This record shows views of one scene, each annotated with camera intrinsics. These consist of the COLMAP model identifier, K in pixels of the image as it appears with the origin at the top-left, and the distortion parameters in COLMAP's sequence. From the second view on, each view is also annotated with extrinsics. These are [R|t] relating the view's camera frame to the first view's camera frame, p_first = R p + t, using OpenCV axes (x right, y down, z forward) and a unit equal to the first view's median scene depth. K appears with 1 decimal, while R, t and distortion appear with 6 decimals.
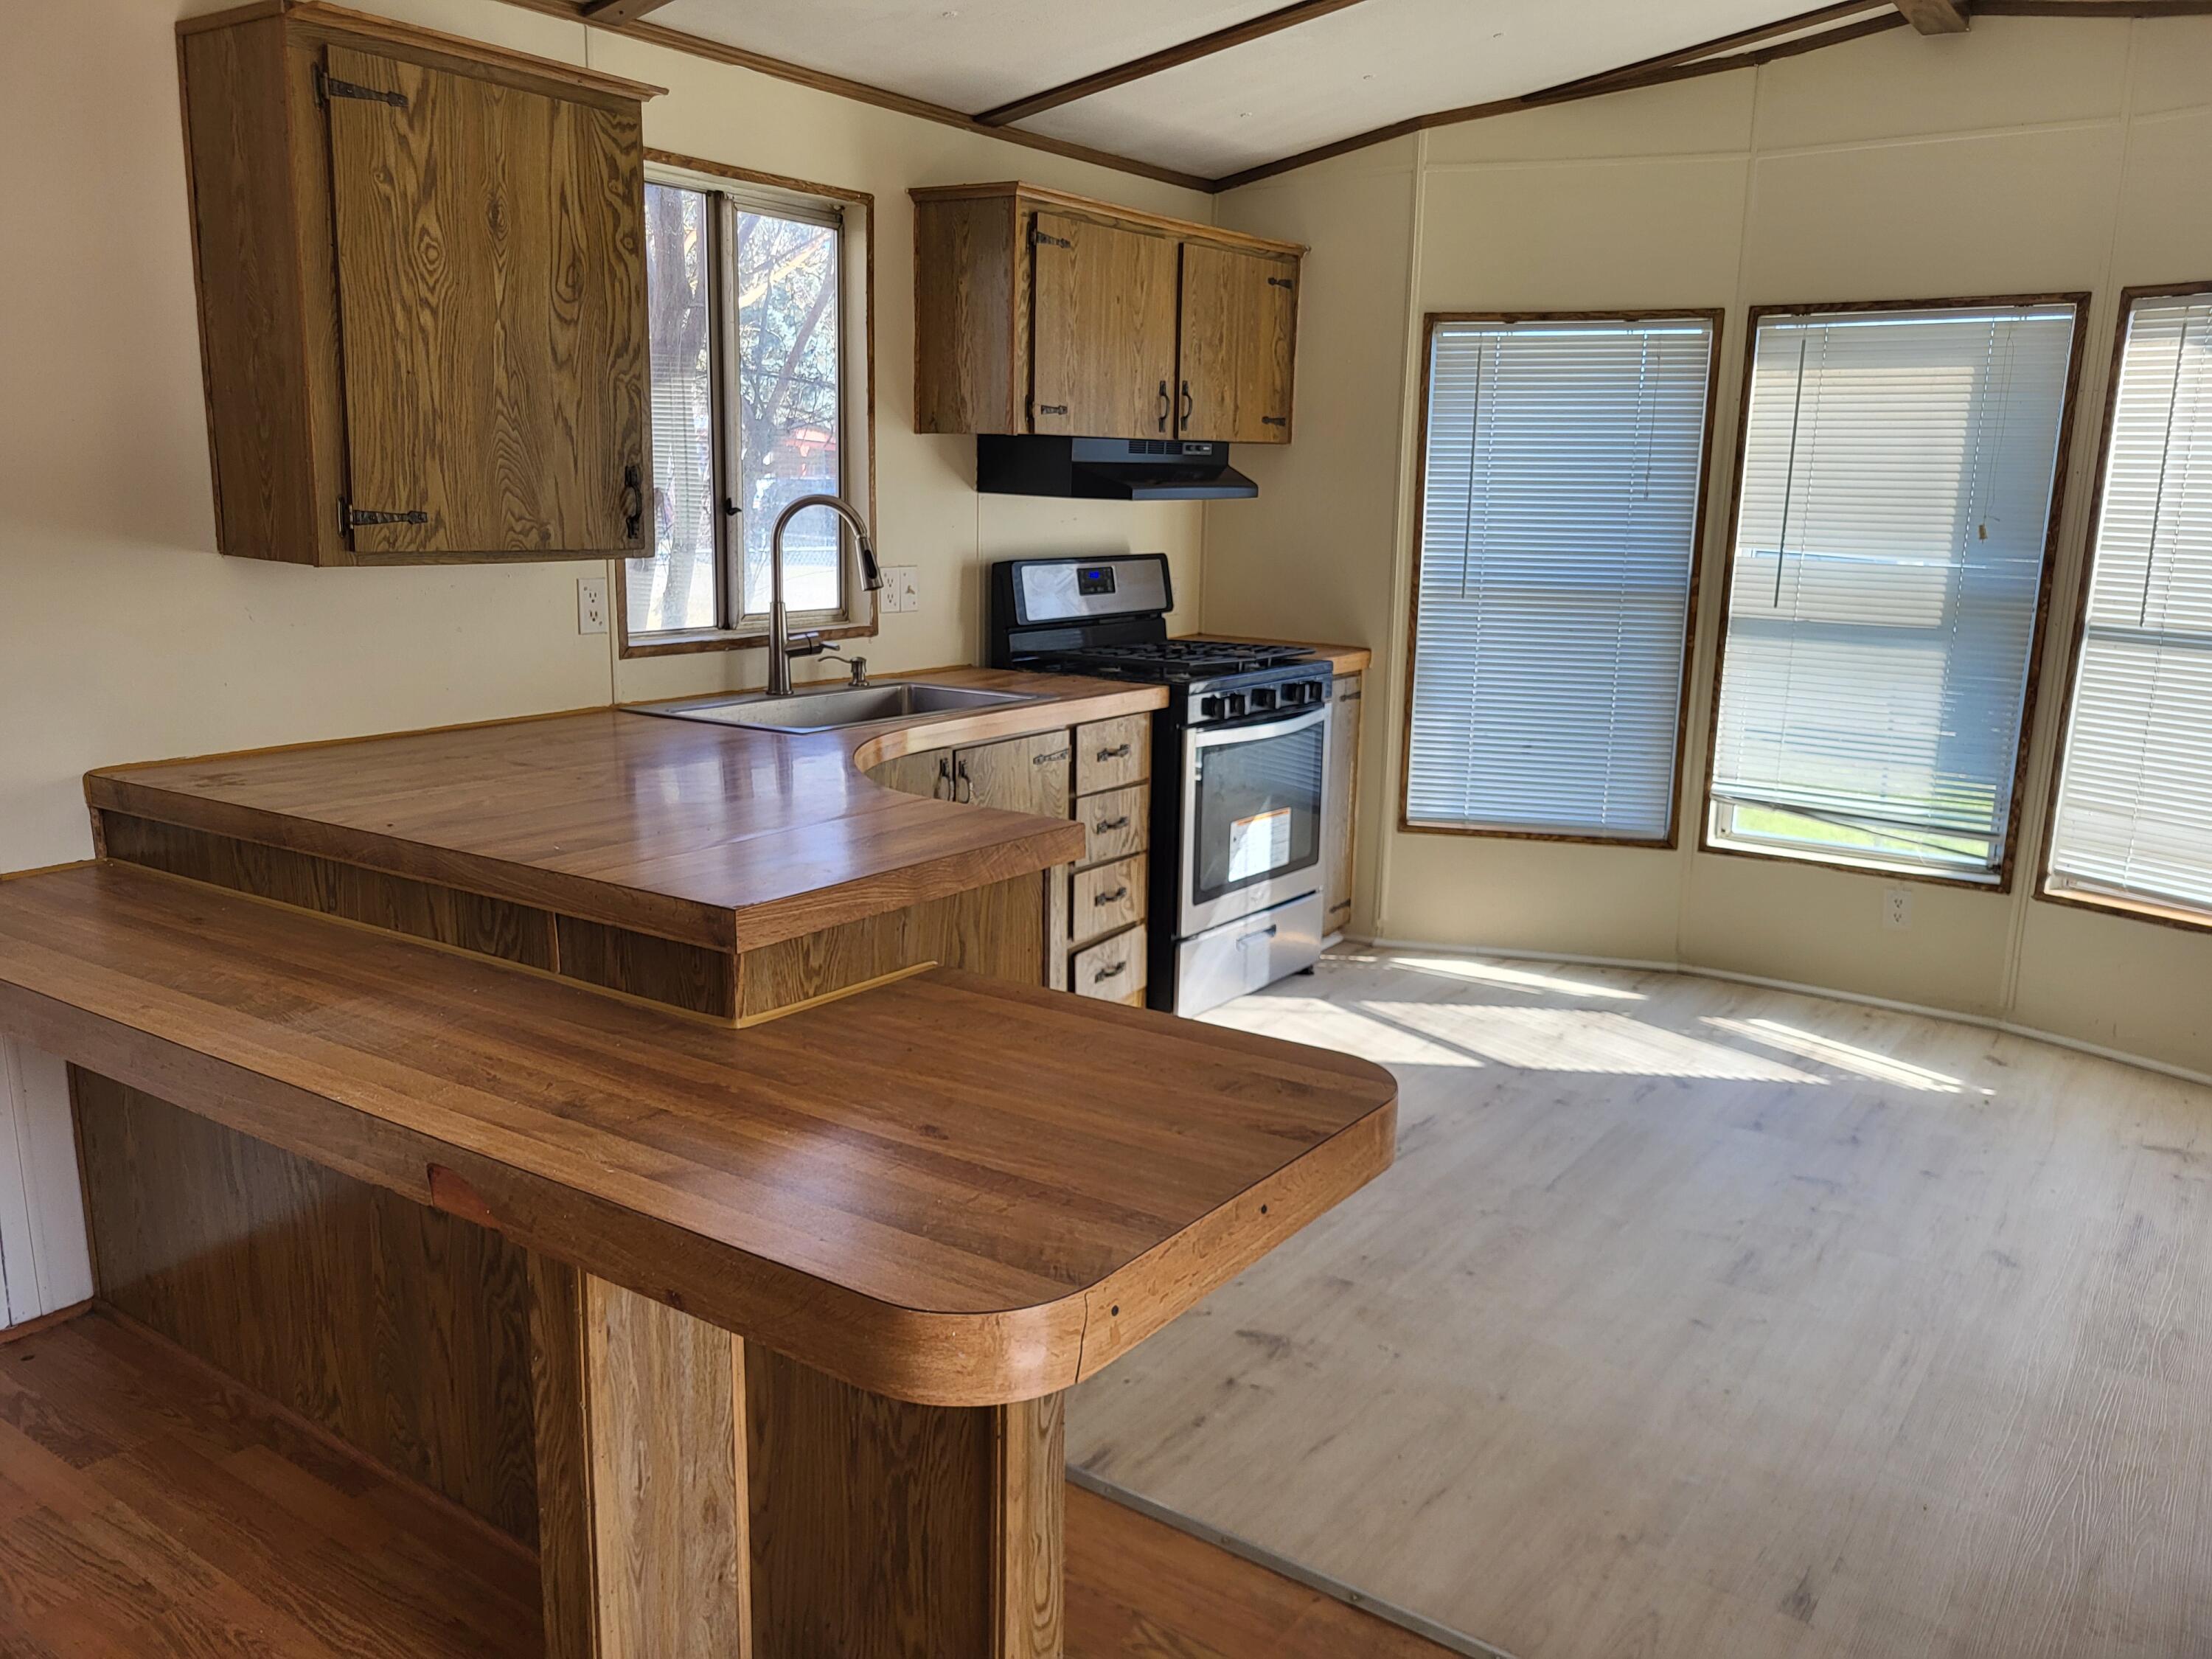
lens RADIAL K [[1710.5, 0, 1103.9], [0, 1710.5, 825.6], [0, 0, 1]] dist [0.030203, -0.006792]
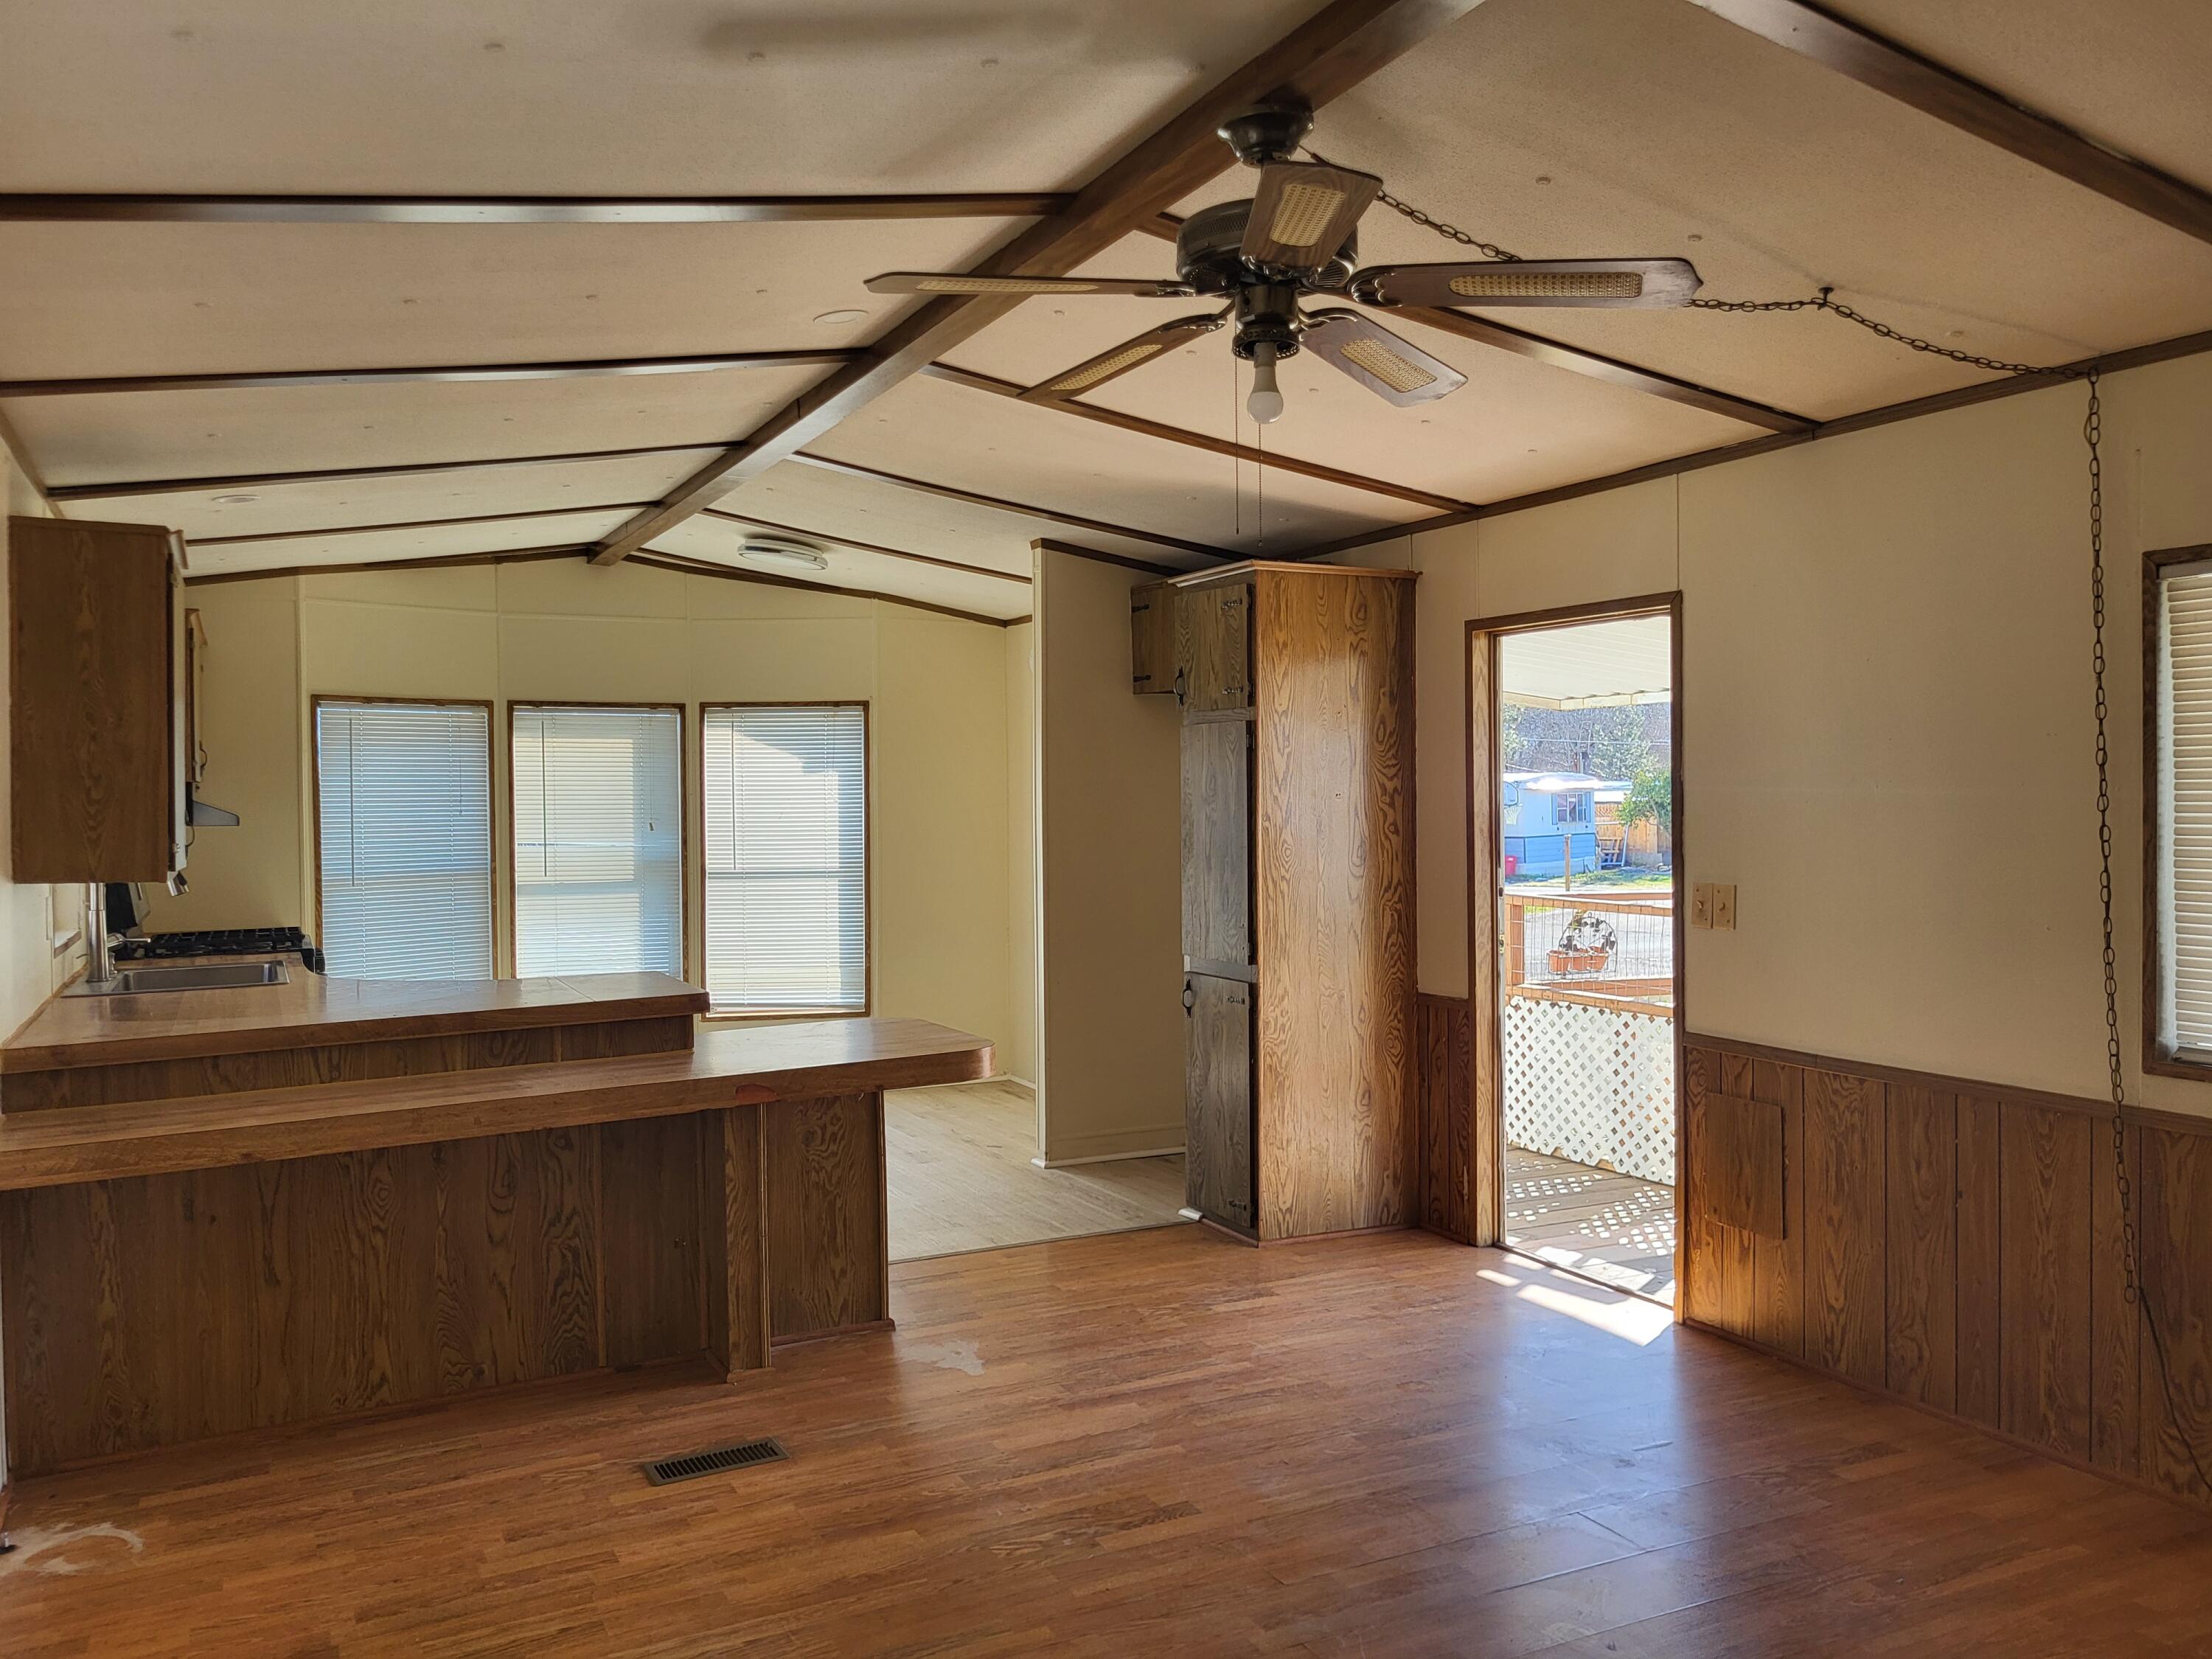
lens RADIAL K [[1710.5, 0, 1105.5], [0, 1710.5, 828.8], [0, 0, 1]] dist [0.030203, -0.006792]
pose [[0.450832, -0.039479, 0.891735, -0.873959], [0.197496, 0.978673, -0.056520, 0.029831], [-0.870486, 0.201595, 0.449014, -0.232847]]
